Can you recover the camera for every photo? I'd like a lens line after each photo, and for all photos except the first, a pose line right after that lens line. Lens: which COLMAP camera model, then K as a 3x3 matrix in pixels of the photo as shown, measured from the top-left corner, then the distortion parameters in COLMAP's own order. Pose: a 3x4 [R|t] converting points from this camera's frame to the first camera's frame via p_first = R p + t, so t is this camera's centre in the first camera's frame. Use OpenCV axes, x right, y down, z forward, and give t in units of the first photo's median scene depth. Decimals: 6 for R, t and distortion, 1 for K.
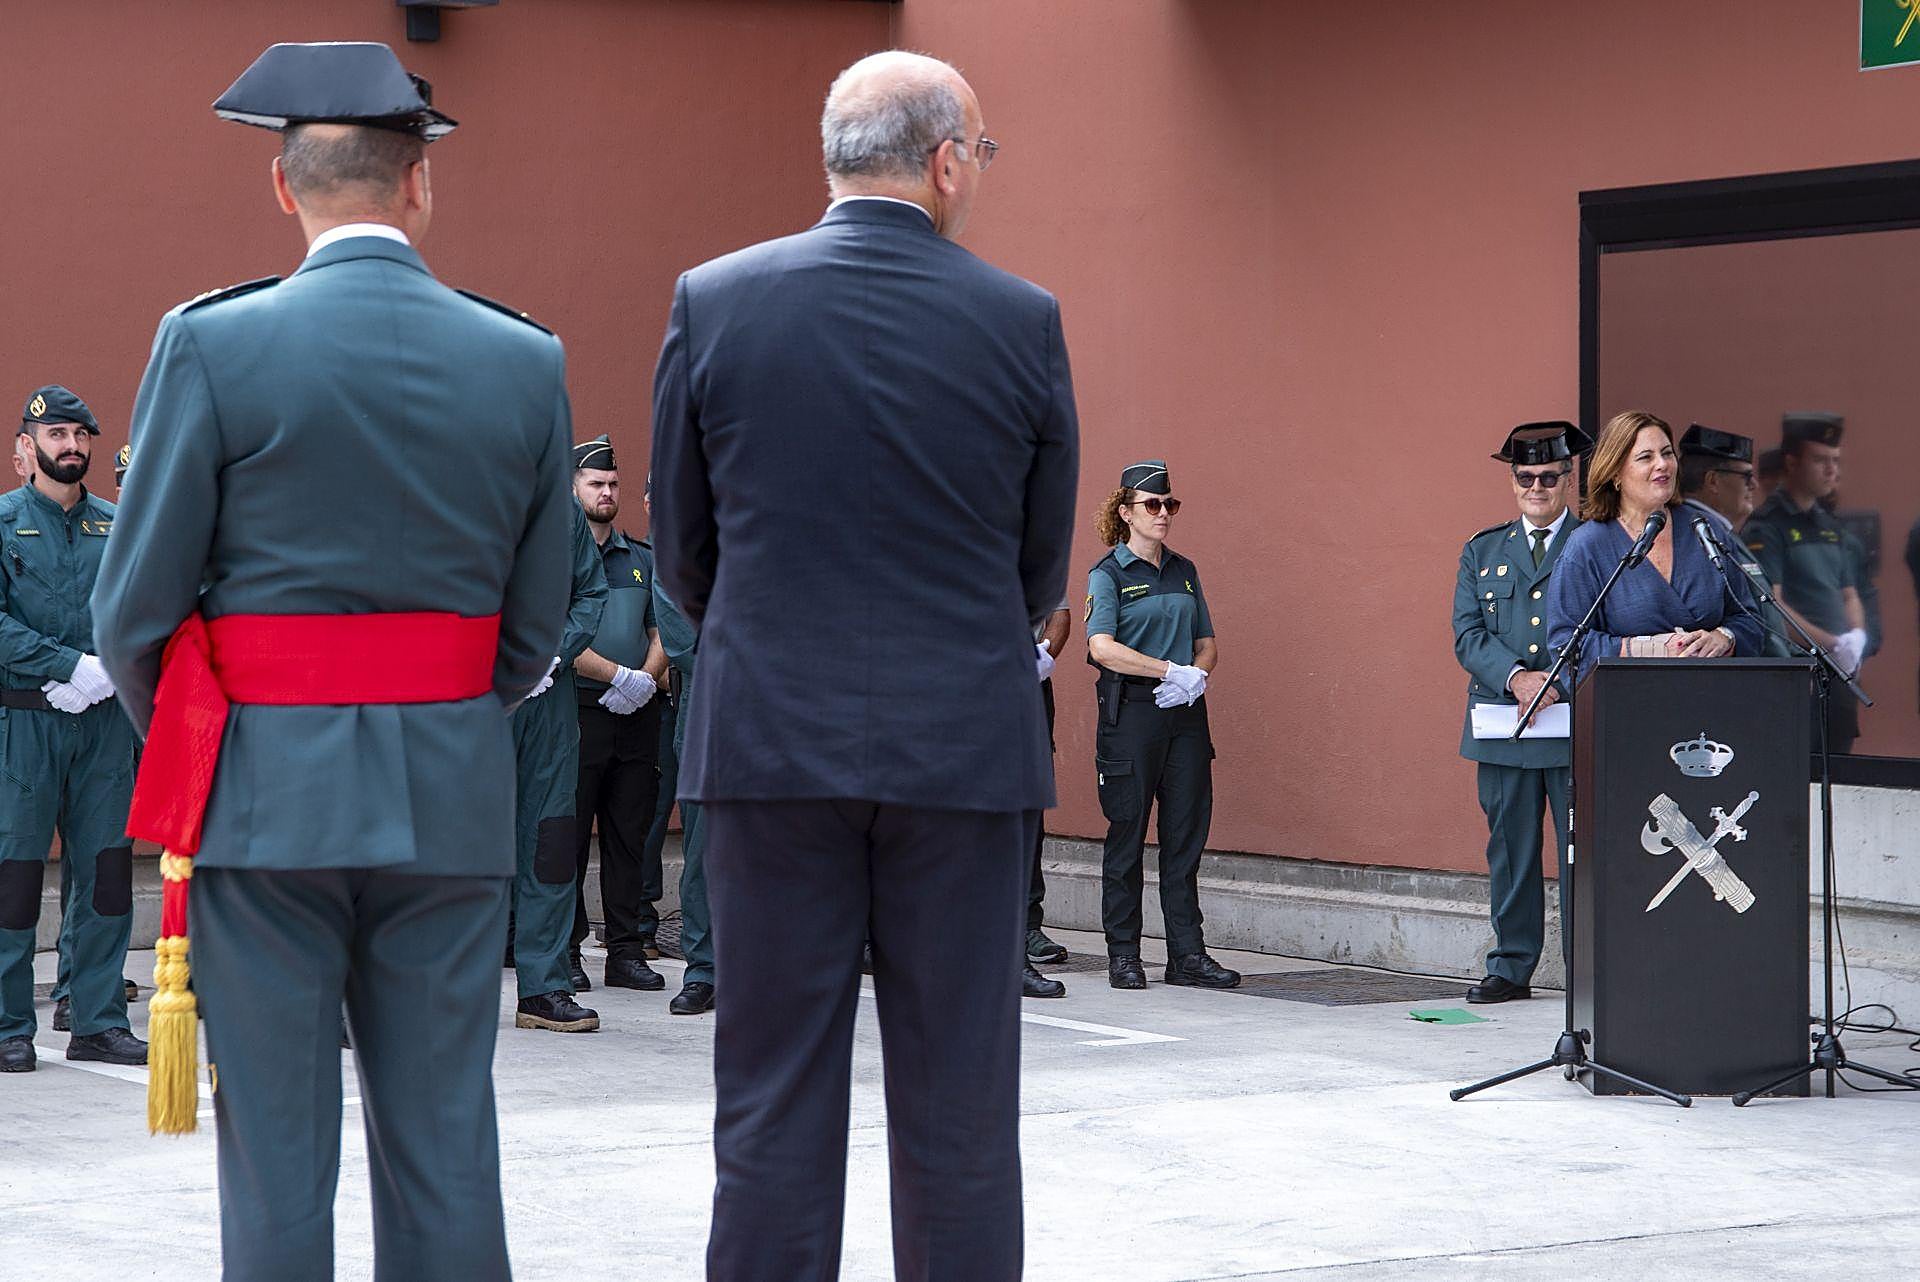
lens RADIAL K [[5100.5, 0, 976.2], [0, 5100.5, 597.4], [0, 0, 1]] dist [0.459085, 0.000000]
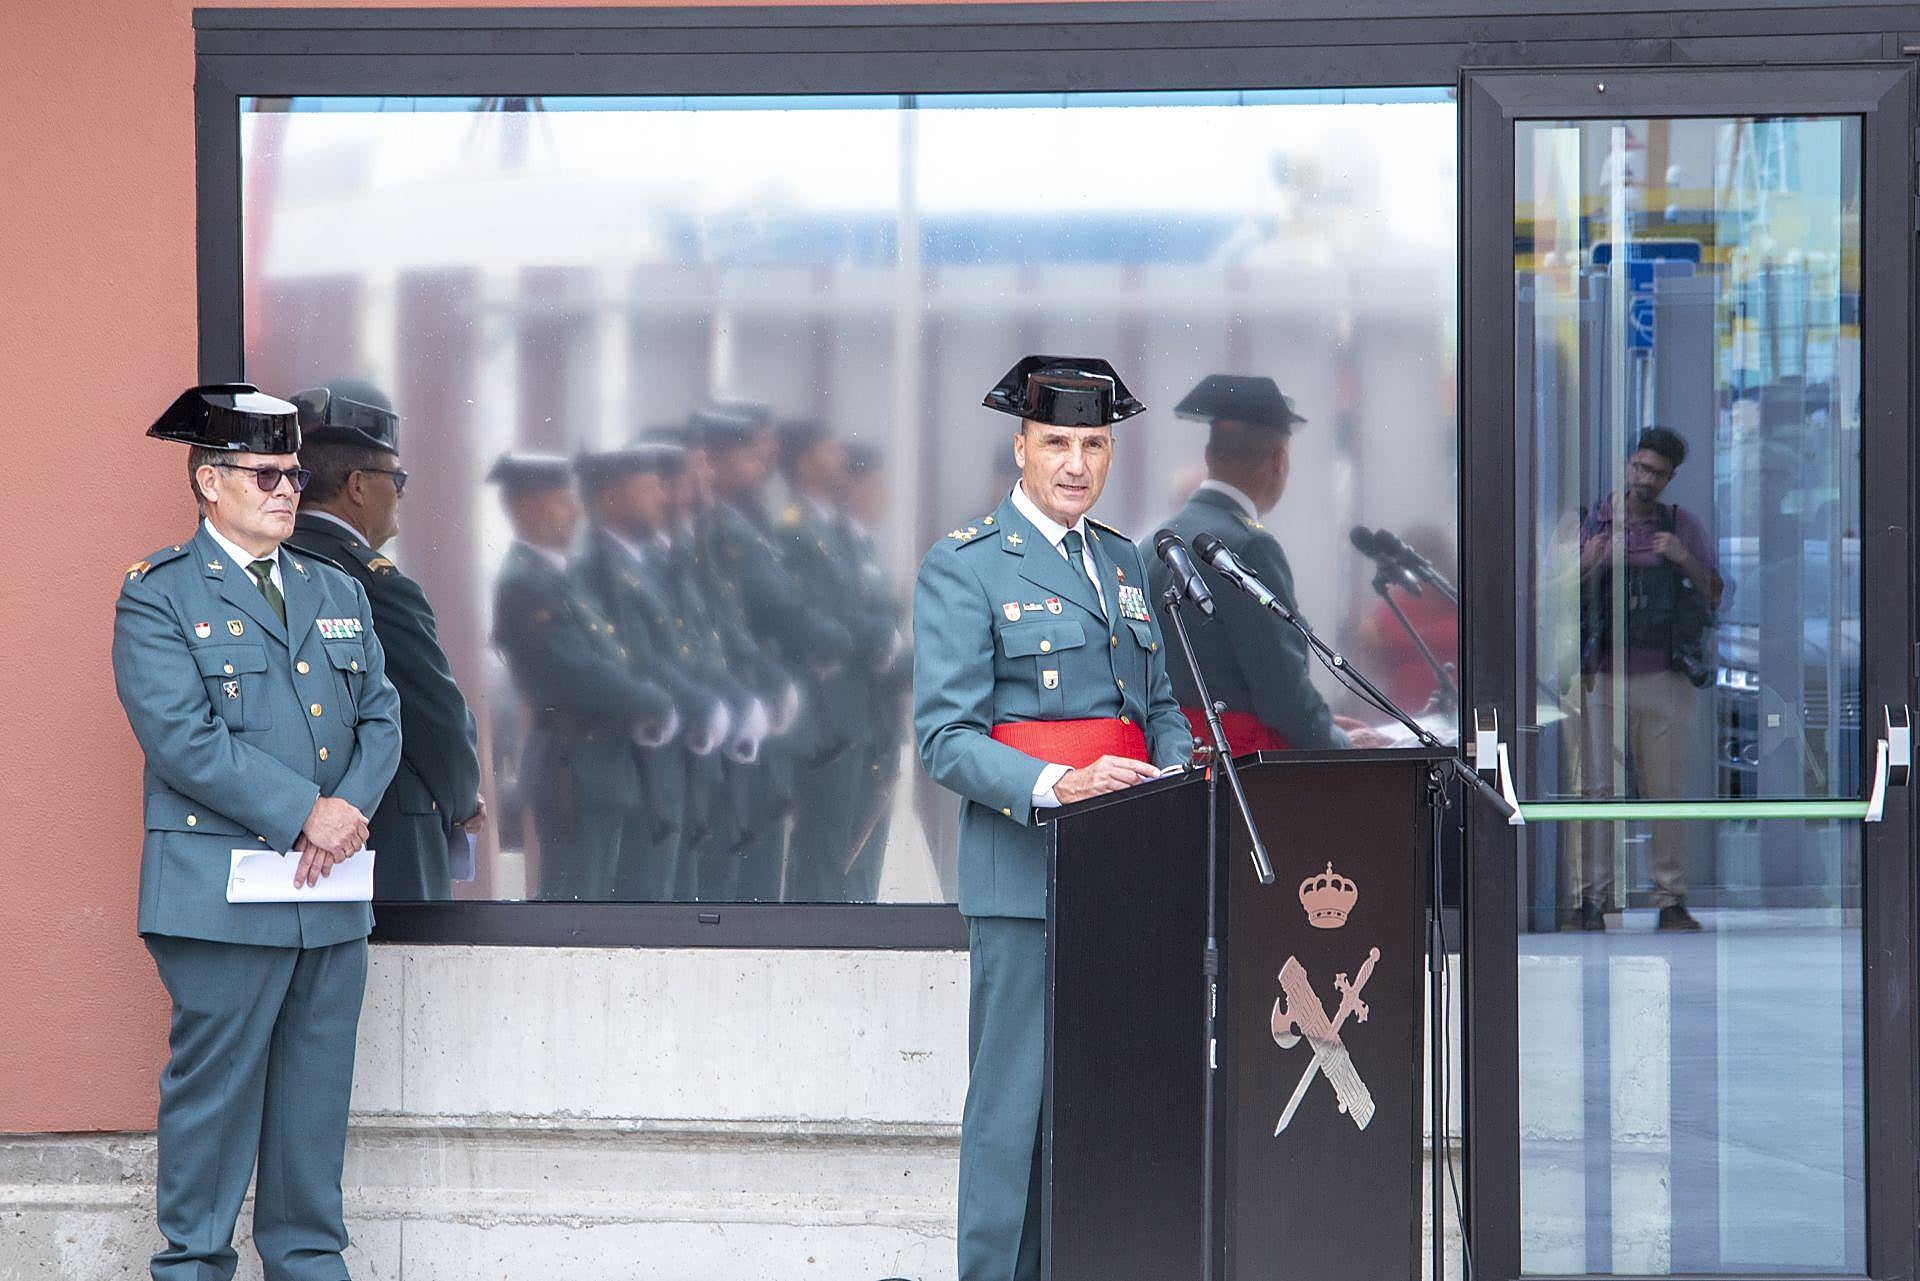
lens RADIAL K [[8781.6, 0, 939.6], [0, 8781.6, 713.8], [0, 0, 1]] dist [0.989518, 0.000000]
pose [[0.654412, -0.013645, 0.756015, -0.756115], [0.011046, 0.999903, 0.008485, -0.003335], [-0.756058, 0.002798, 0.654499, 0.289317]]
